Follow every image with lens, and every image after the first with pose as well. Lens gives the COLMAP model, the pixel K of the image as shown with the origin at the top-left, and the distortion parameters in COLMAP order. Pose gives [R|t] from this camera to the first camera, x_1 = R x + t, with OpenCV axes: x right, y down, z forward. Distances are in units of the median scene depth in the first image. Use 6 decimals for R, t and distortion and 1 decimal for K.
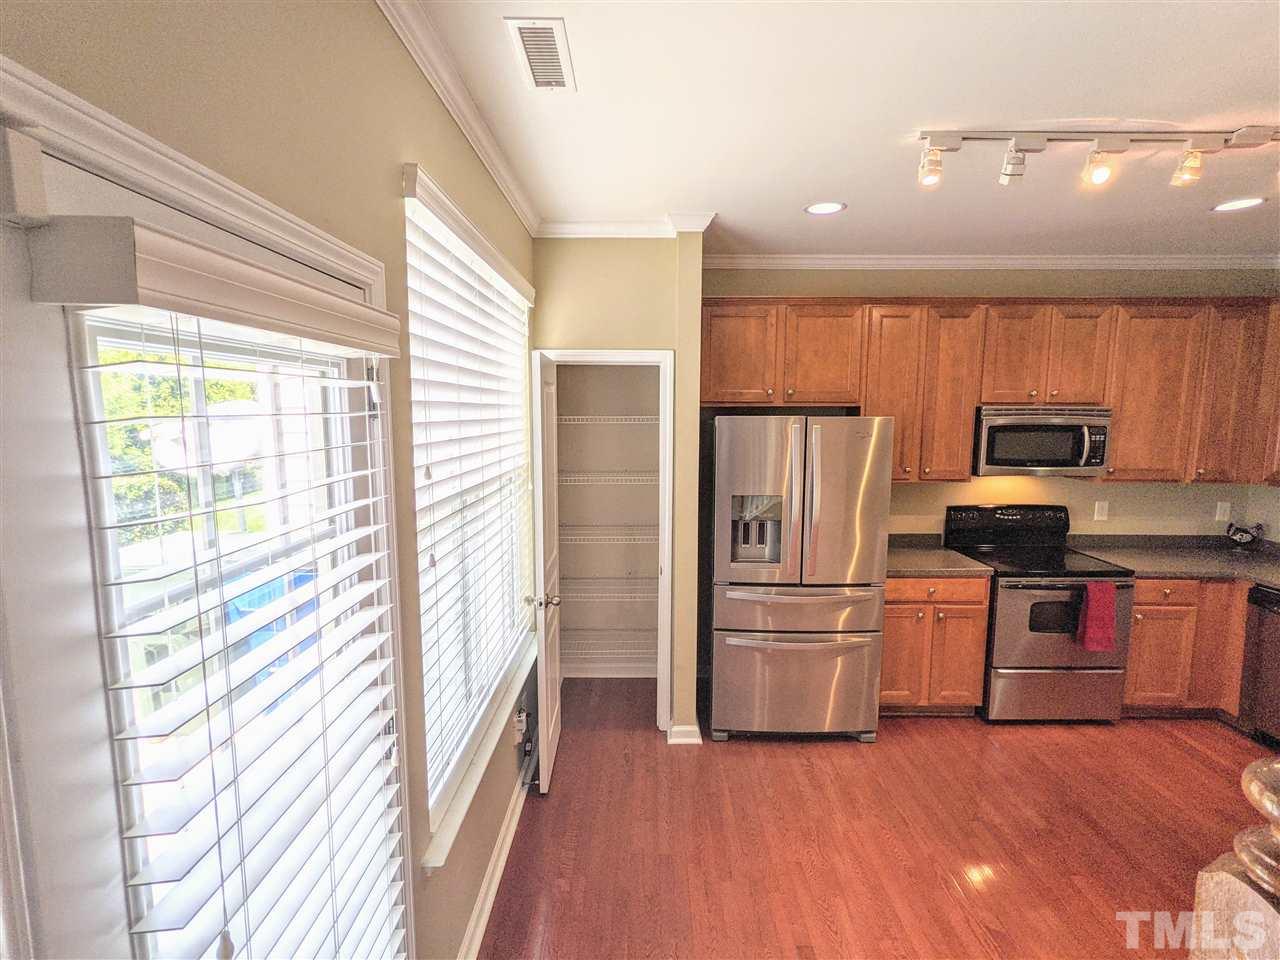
lens RADIAL K [[624.3, 0, 641.0], [0, 624.3, 486.9], [0, 0, 1]] dist [0.001631, 0.001119]
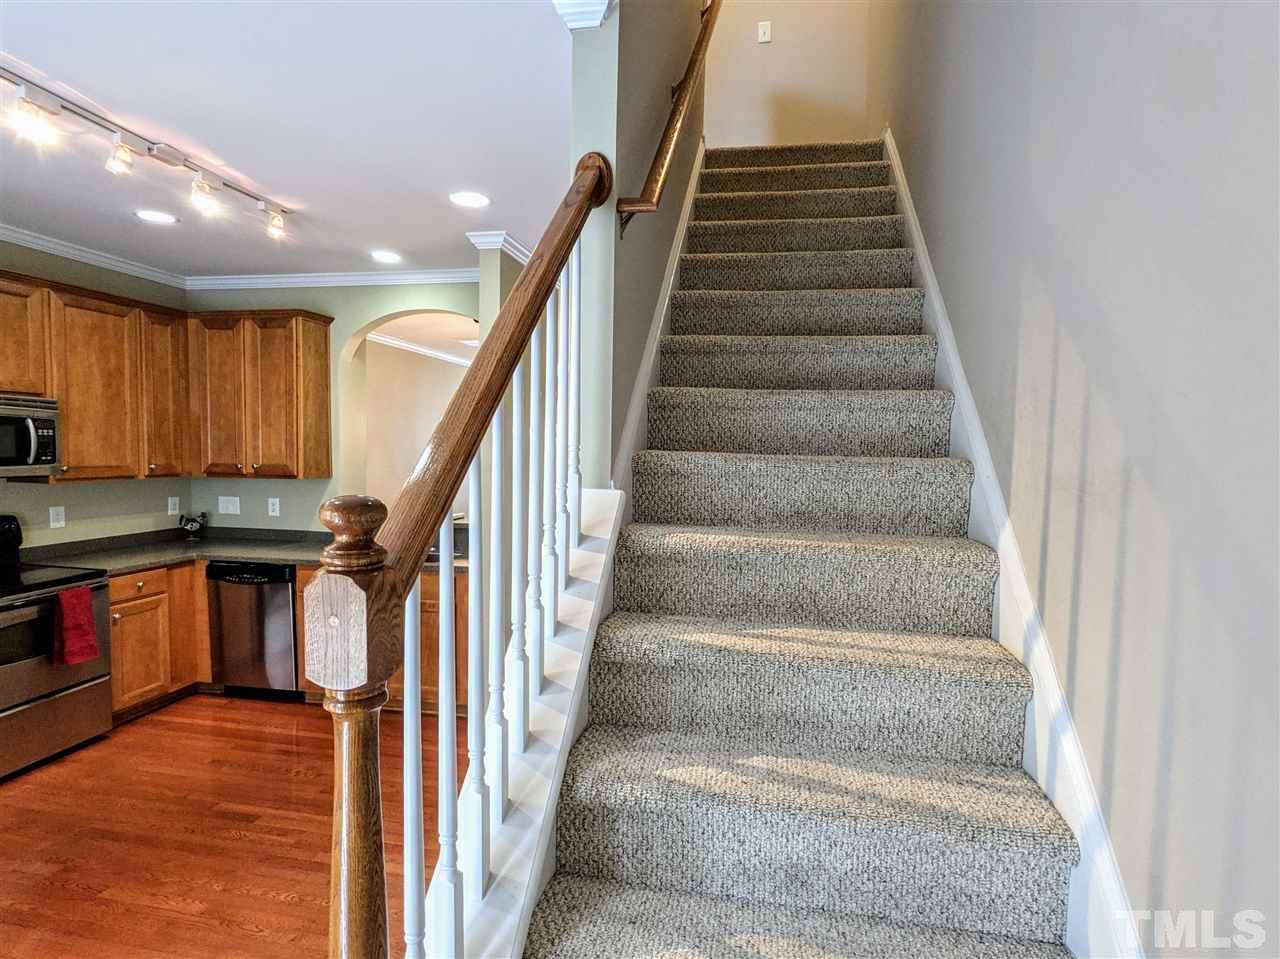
lens RADIAL K [[679.0, 0, 644.7], [0, 679.0, 490.7], [0, 0, 1]] dist [-0.011127, 0.003146]
pose [[0.181120, -0.059742, 0.981645, -0.071325], [0.105015, 0.993621, 0.041094, 0.056727], [-0.977838, 0.095645, 0.186239, -0.014189]]
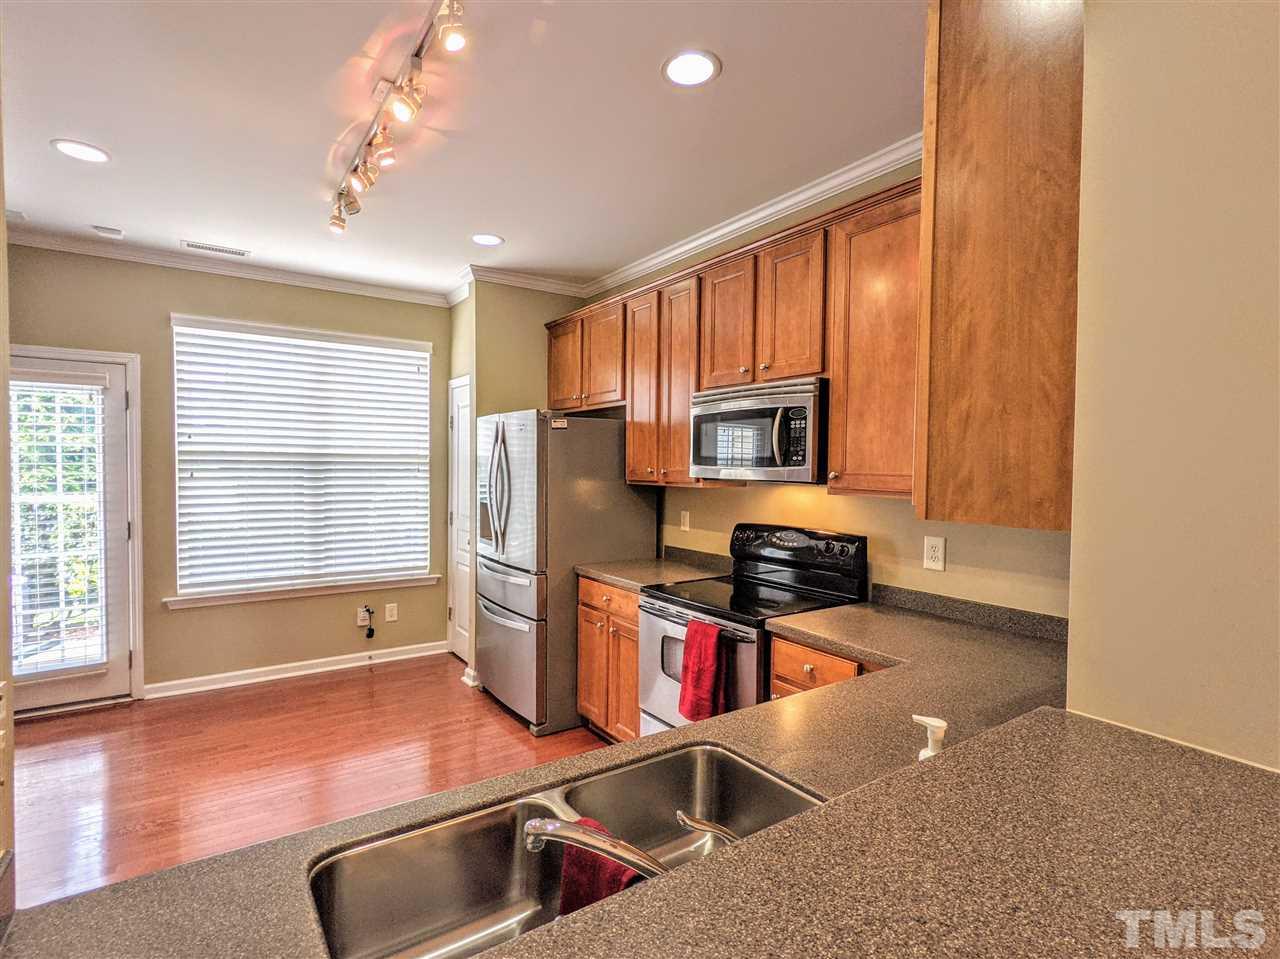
lens RADIAL K [[624.3, 0, 618.1], [0, 624.3, 477.5], [0, 0, 1]] dist [0.001631, 0.001119]
pose [[0.572993, 0.021733, -0.819272, 1.205305], [-0.111743, 0.992385, -0.051827, 0.036086], [0.811907, 0.121244, 0.571058, 0.478319]]
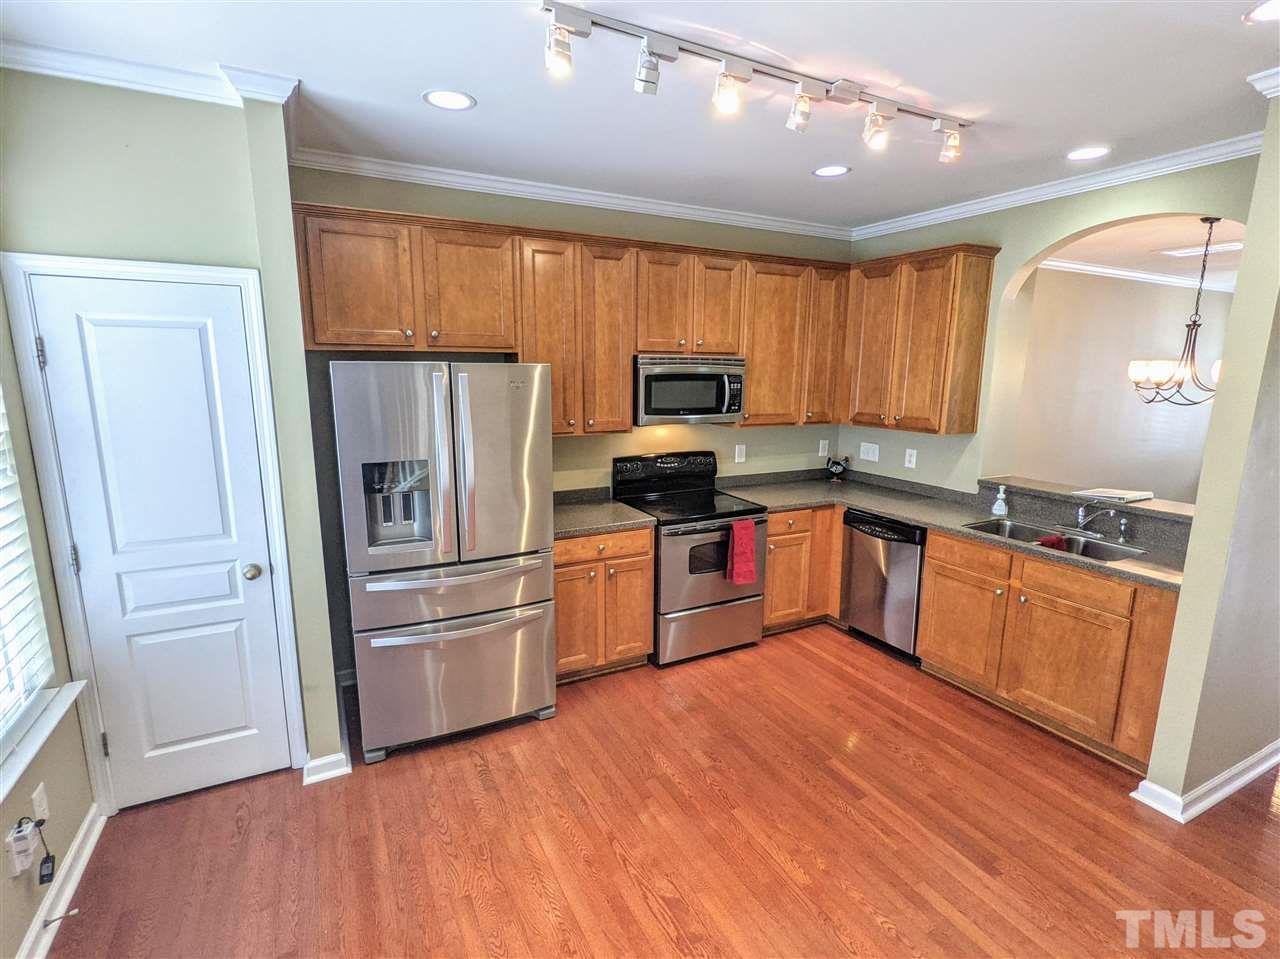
lens RADIAL K [[624.3, 0, 647.9], [0, 624.3, 483.9], [0, 0, 1]] dist [0.001631, 0.001119]
pose [[0.879882, -0.081989, 0.468066, 0.087687], [0.050145, 0.995523, 0.080118, -0.005240], [-0.472540, -0.047024, 0.880054, 0.126815]]
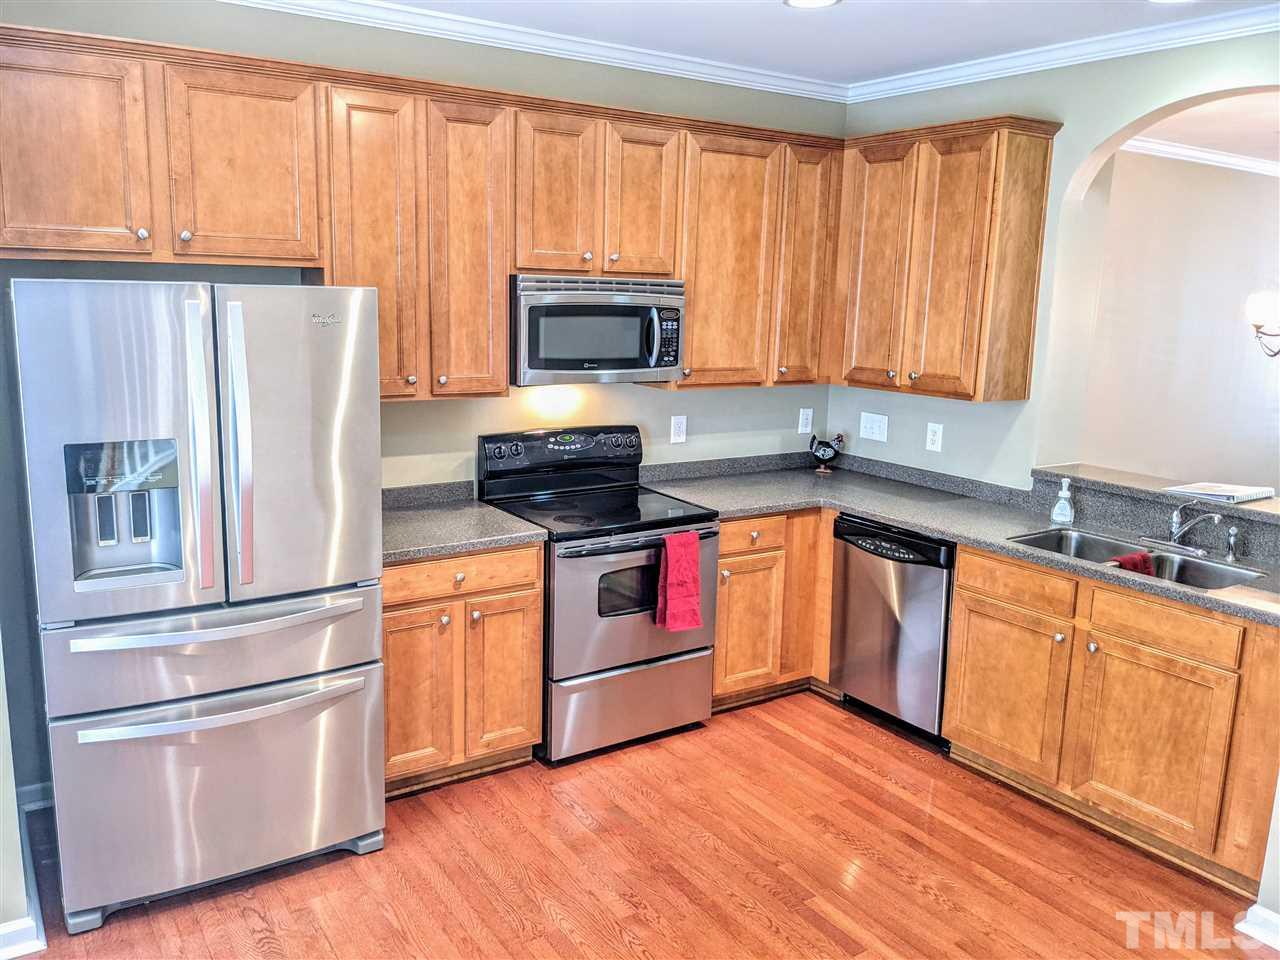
lens RADIAL K [[1003.1, 0, 631.4], [0, 1003.1, 466.6], [0, 0, 1]] dist [0.053278, -0.073698]
pose [[0.832327, -0.078391, 0.548714, 0.075992], [0.044216, 0.996184, 0.075248, -0.008350], [-0.552519, -0.038369, 0.832617, 0.095726]]
